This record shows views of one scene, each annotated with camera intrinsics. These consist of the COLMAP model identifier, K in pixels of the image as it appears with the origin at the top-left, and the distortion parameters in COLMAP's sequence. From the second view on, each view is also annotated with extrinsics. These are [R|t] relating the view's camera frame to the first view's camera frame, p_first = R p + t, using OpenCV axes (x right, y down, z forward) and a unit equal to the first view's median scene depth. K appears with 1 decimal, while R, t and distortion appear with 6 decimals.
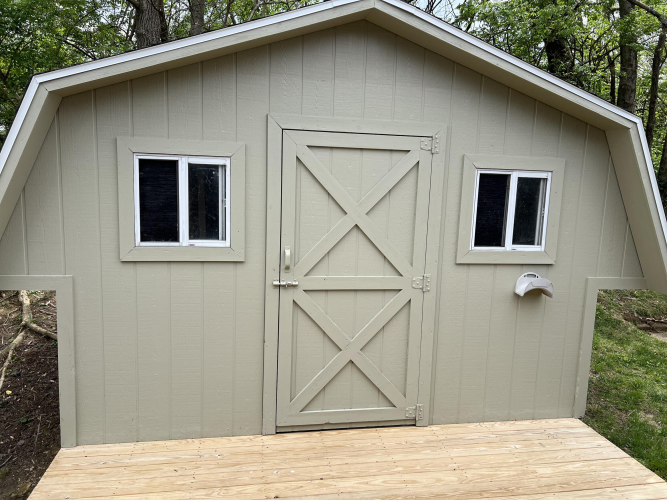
lens RADIAL K [[506.4, 0, 332.3], [0, 506.4, 251.5], [0, 0, 1]] dist [0.044668, -0.037003]
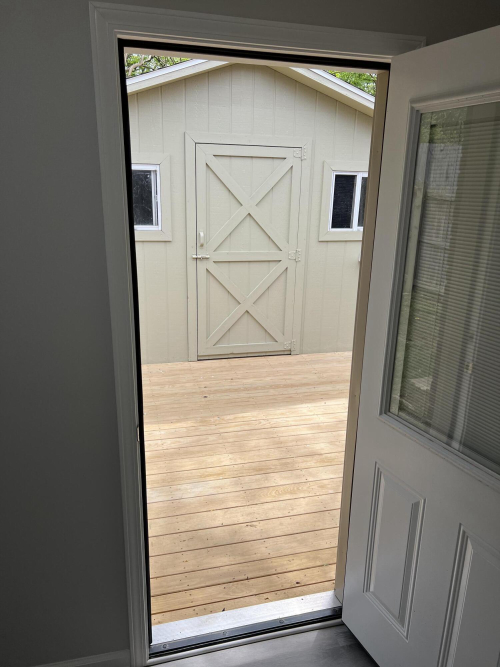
lens RADIAL K [[506.4, 0, 249.6], [0, 506.4, 347.4], [0, 0, 1]] dist [0.044668, -0.037003]
pose [[0.996620, -0.035068, 0.074291, -0.069437], [0.021042, 0.983113, 0.181788, 0.056961], [-0.079411, -0.179610, 0.980527, -0.457714]]
